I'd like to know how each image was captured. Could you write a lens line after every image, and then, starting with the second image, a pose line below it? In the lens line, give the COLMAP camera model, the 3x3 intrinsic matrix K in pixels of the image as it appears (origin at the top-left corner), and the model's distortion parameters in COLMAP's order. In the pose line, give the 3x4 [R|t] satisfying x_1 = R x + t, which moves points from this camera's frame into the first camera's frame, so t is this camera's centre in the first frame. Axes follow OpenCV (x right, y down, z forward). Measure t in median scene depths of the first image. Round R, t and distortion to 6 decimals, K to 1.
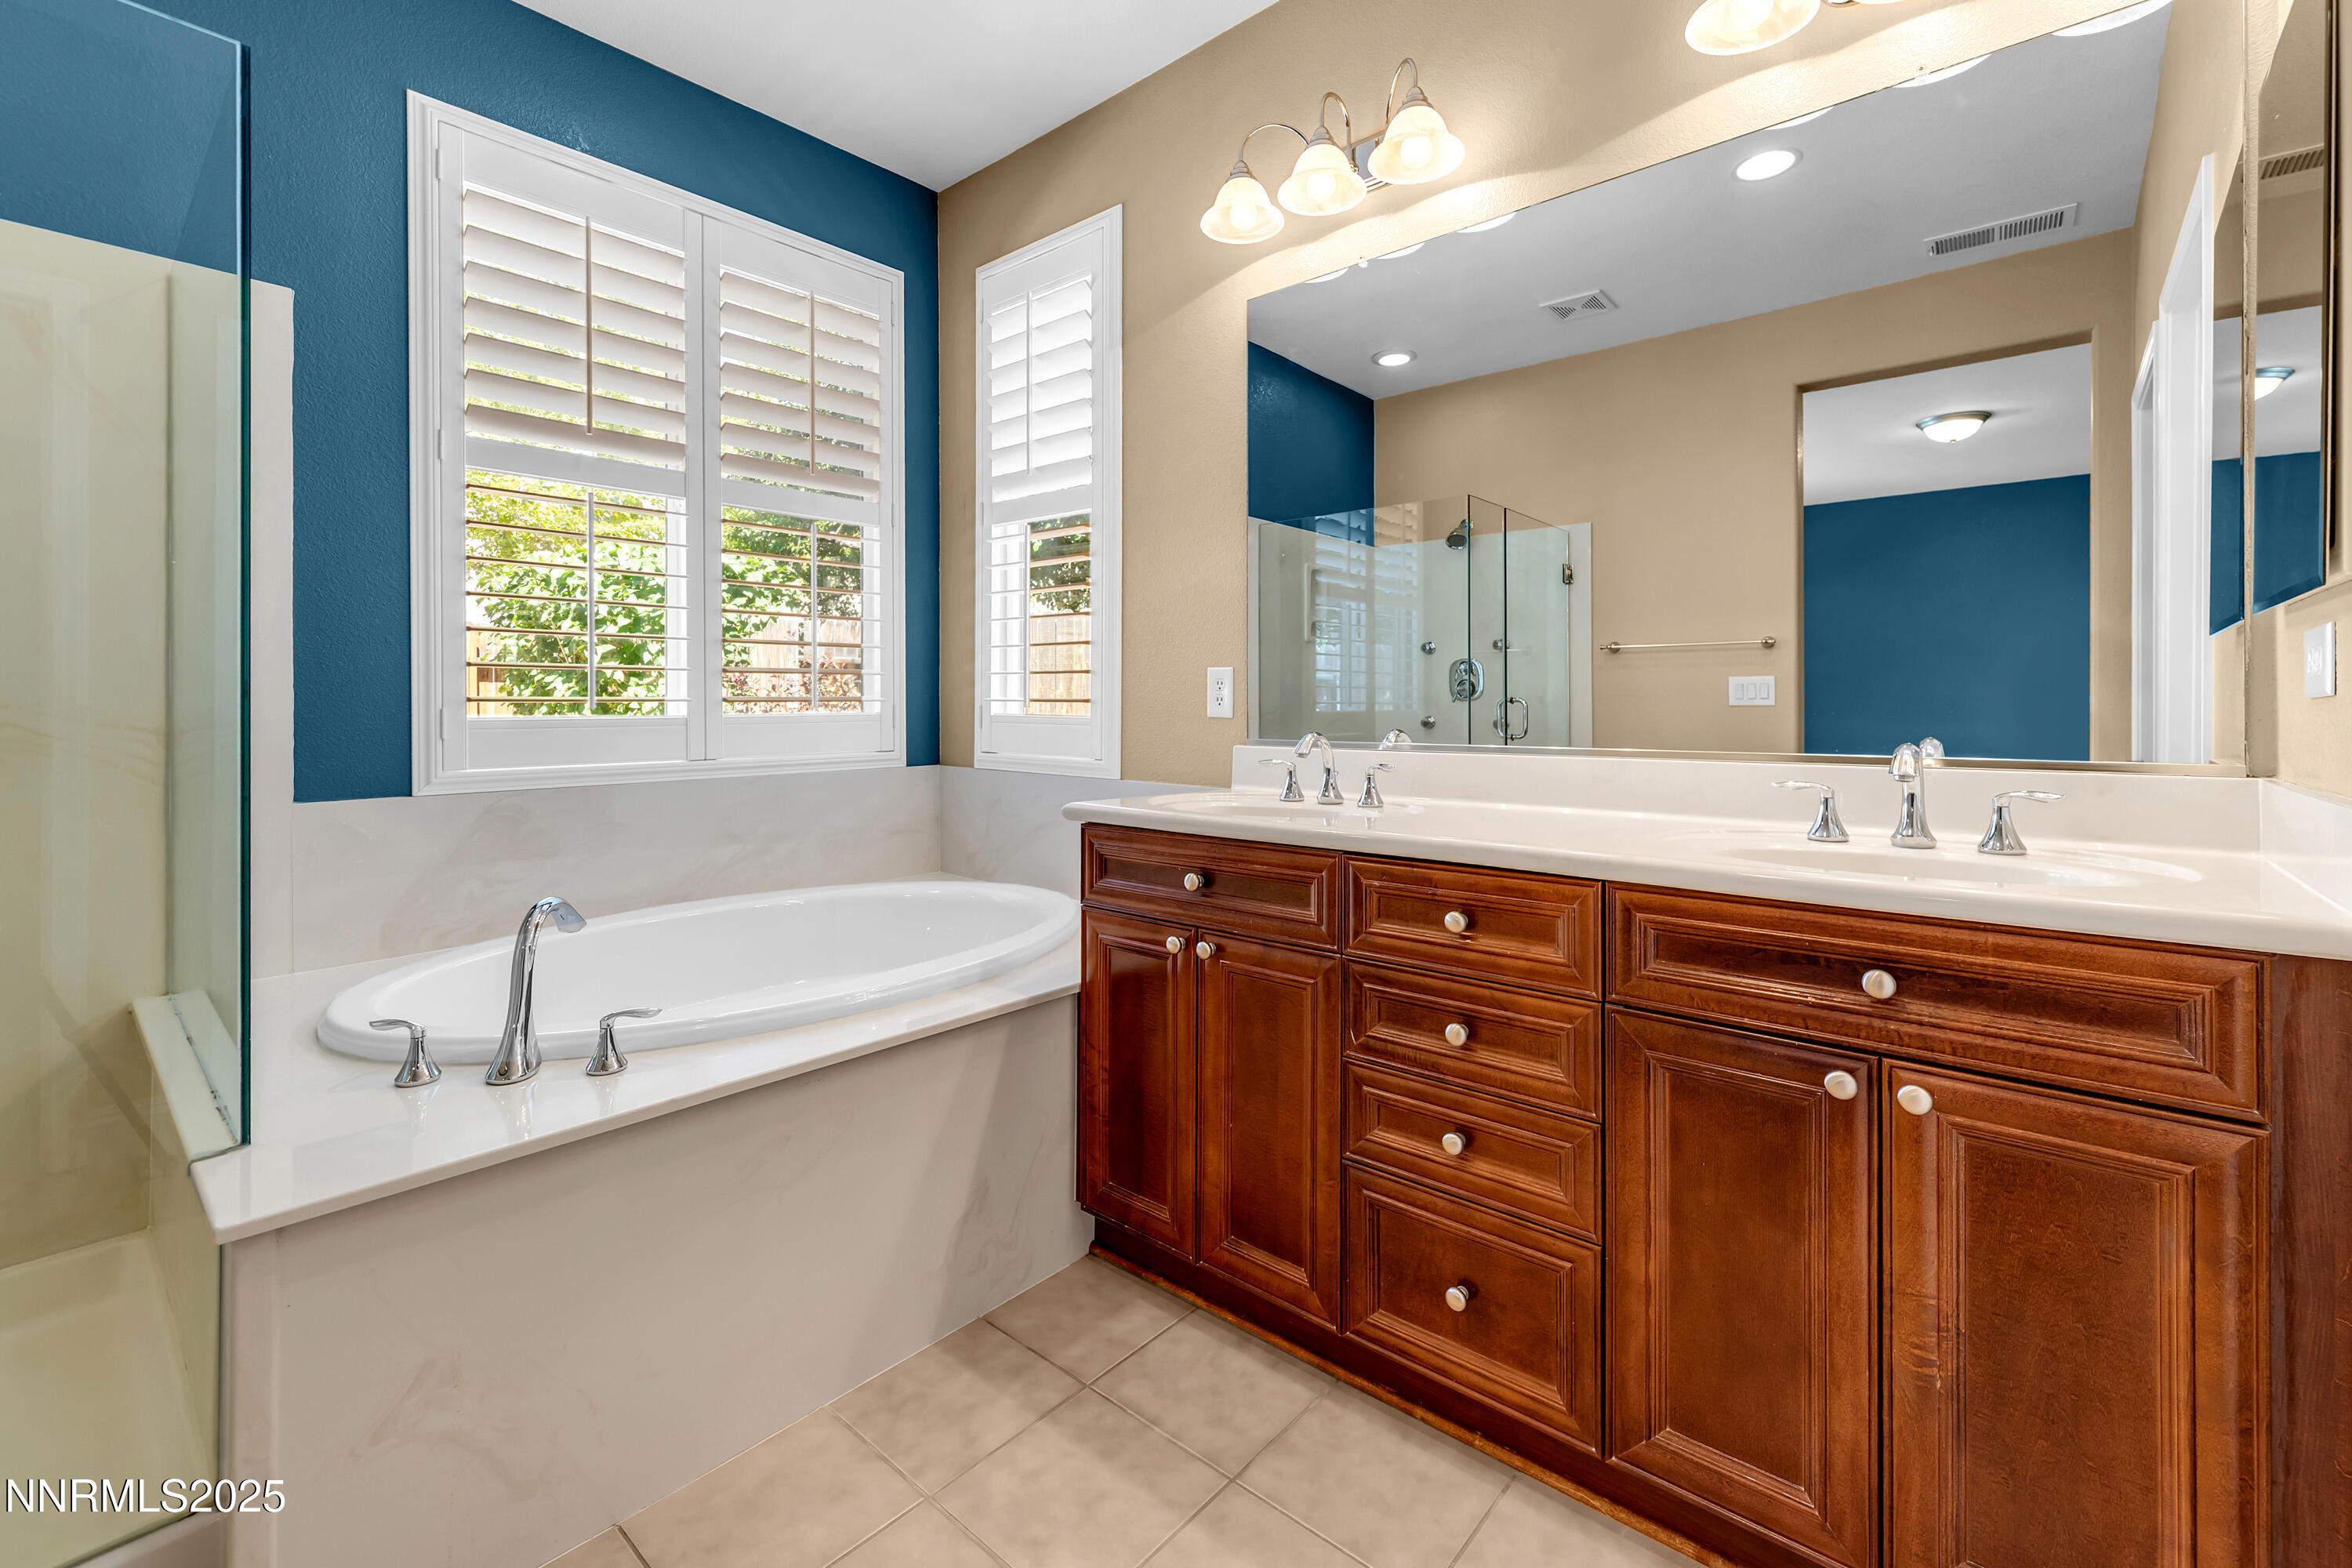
lens RADIAL K [[1009.8, 0, 1177.2], [0, 1009.8, 694.1], [0, 0, 1]] dist [-0.000755, -0.000185]
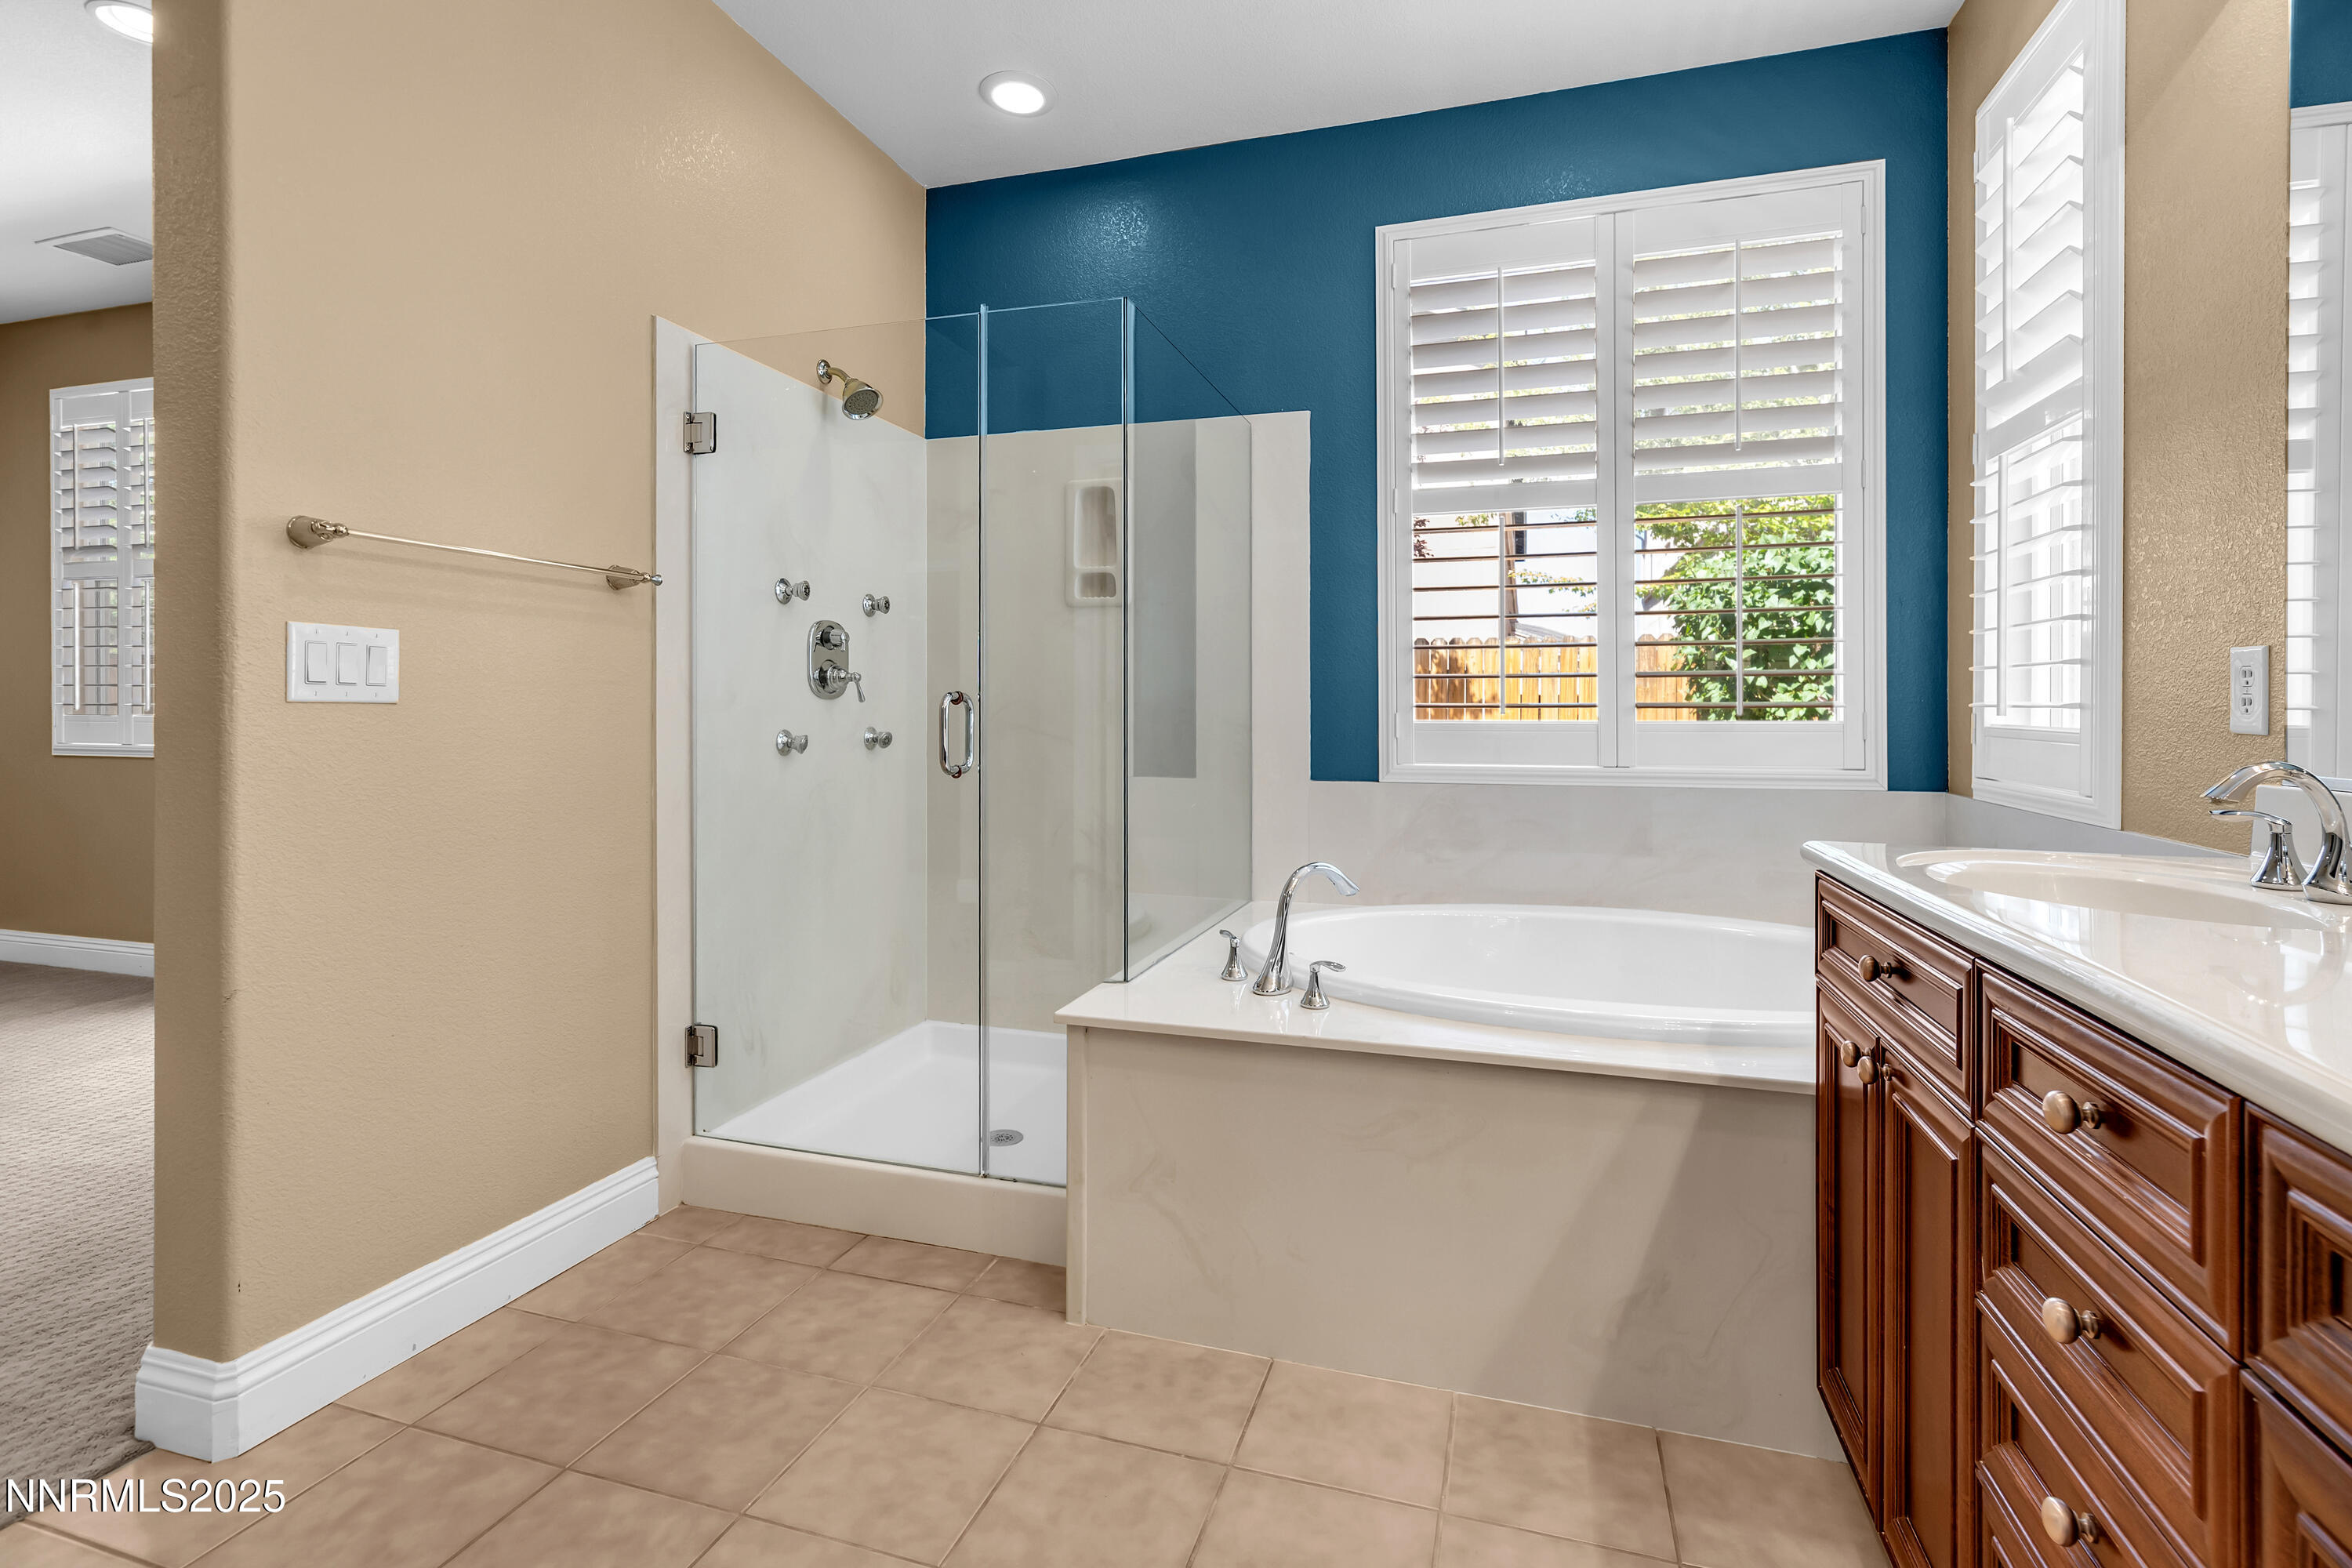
lens RADIAL K [[1083.8, 0, 1182.1], [0, 1083.8, 708.9], [0, 0, 1]] dist [0.002619, 0.000350]
pose [[0.400676, 0.000657, -0.916219, 0.503573], [0.005487, 0.999980, 0.003117, 0.004138], [0.916203, -0.006276, 0.400665, 0.279811]]
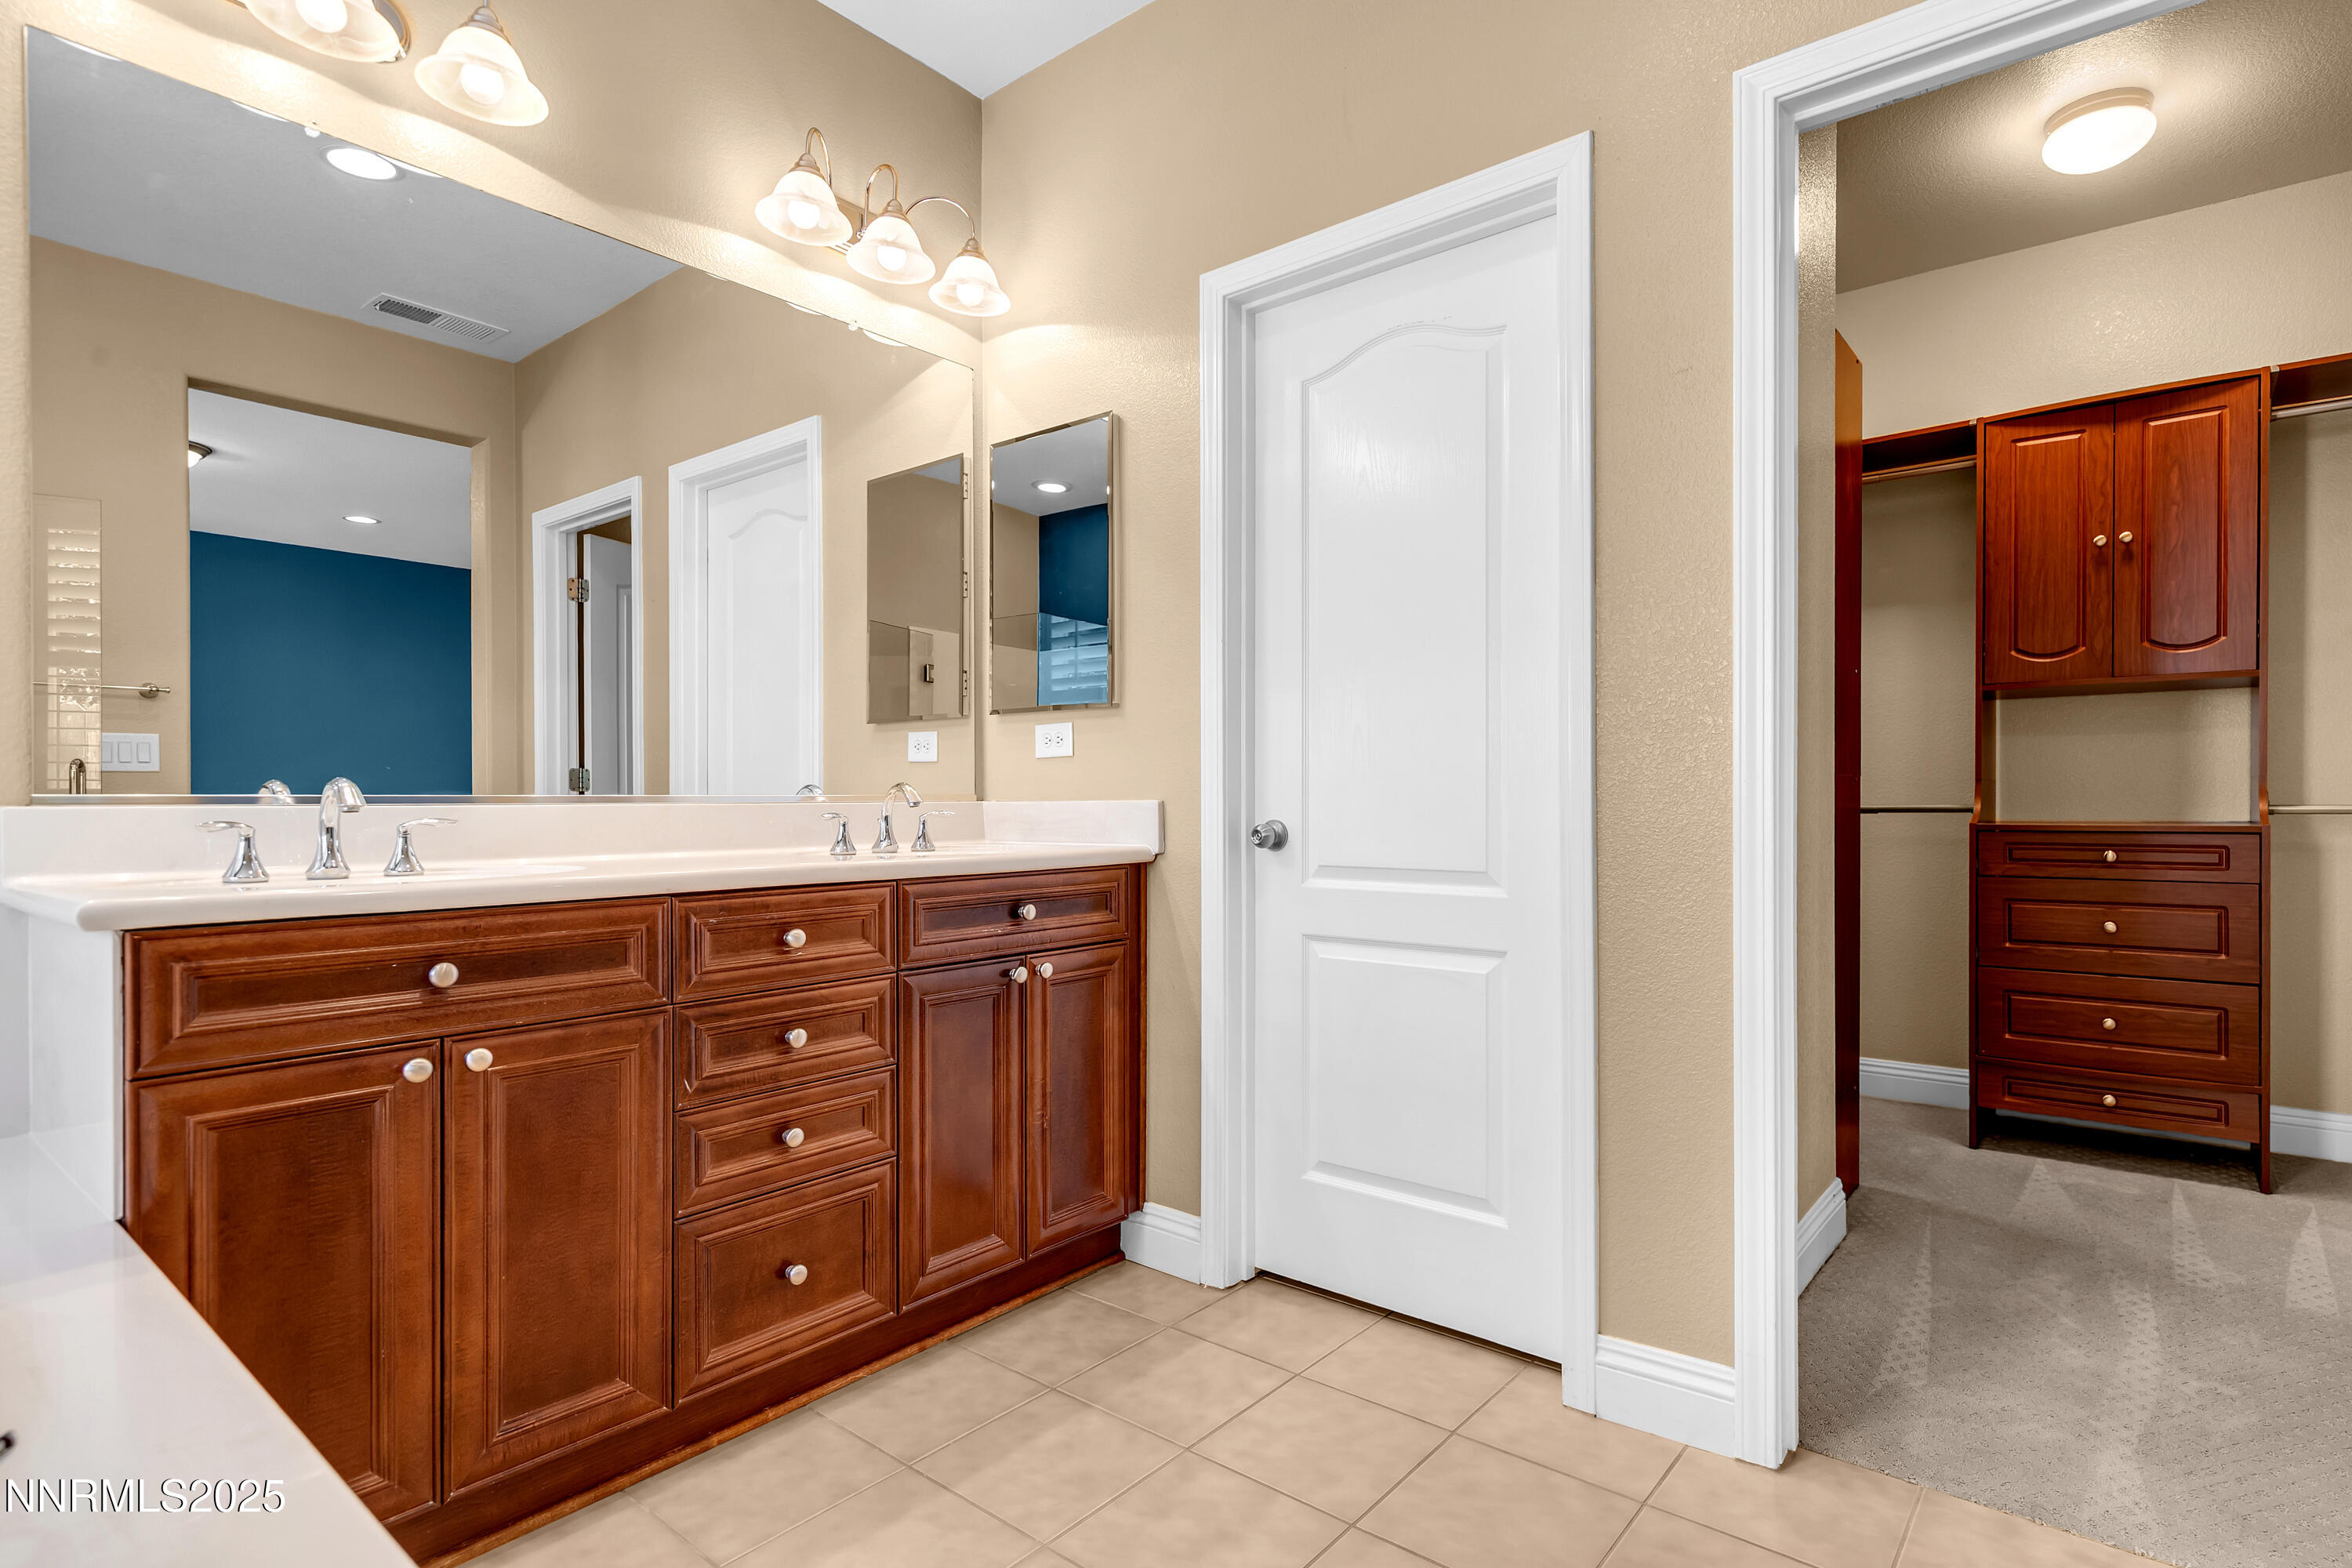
lens RADIAL K [[1208.0, 0, 1197.9], [0, 1208.0, 801.2], [0, 0, 1]] dist [0.003738, 0.000588]
pose [[-0.046882, -0.003308, 0.998895, -0.862879], [-0.007356, 0.999969, 0.002966, 0.055041], [-0.998873, -0.007209, -0.046904, 0.500589]]
